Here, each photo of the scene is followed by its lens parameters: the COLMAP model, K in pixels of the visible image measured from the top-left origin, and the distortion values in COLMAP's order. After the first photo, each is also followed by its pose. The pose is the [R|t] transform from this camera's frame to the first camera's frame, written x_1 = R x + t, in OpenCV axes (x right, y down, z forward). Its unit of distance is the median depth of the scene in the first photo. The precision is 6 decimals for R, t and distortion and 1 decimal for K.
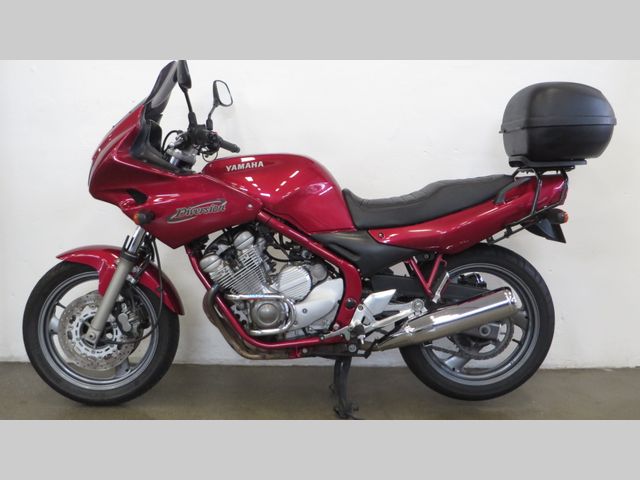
lens RADIAL K [[657.8, 0, 320.5], [0, 657.8, 240.4], [0, 0, 1]] dist [-0.023400, 0.000000]
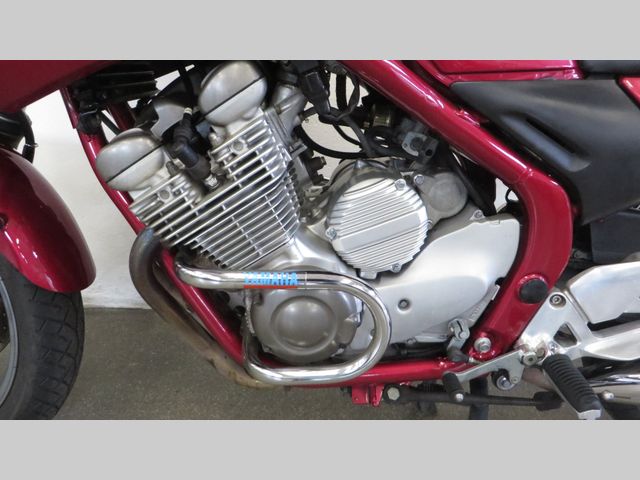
lens RADIAL K [[469.2, 0, 318.6], [0, 469.2, 241.6], [0, 0, 1]] dist [-0.006047, -0.001554]
pose [[0.999203, 0.039911, 0.000945, -0.072651], [-0.038707, 0.962722, 0.267710, 0.006779], [0.009775, -0.267533, 0.963499, 0.758337]]
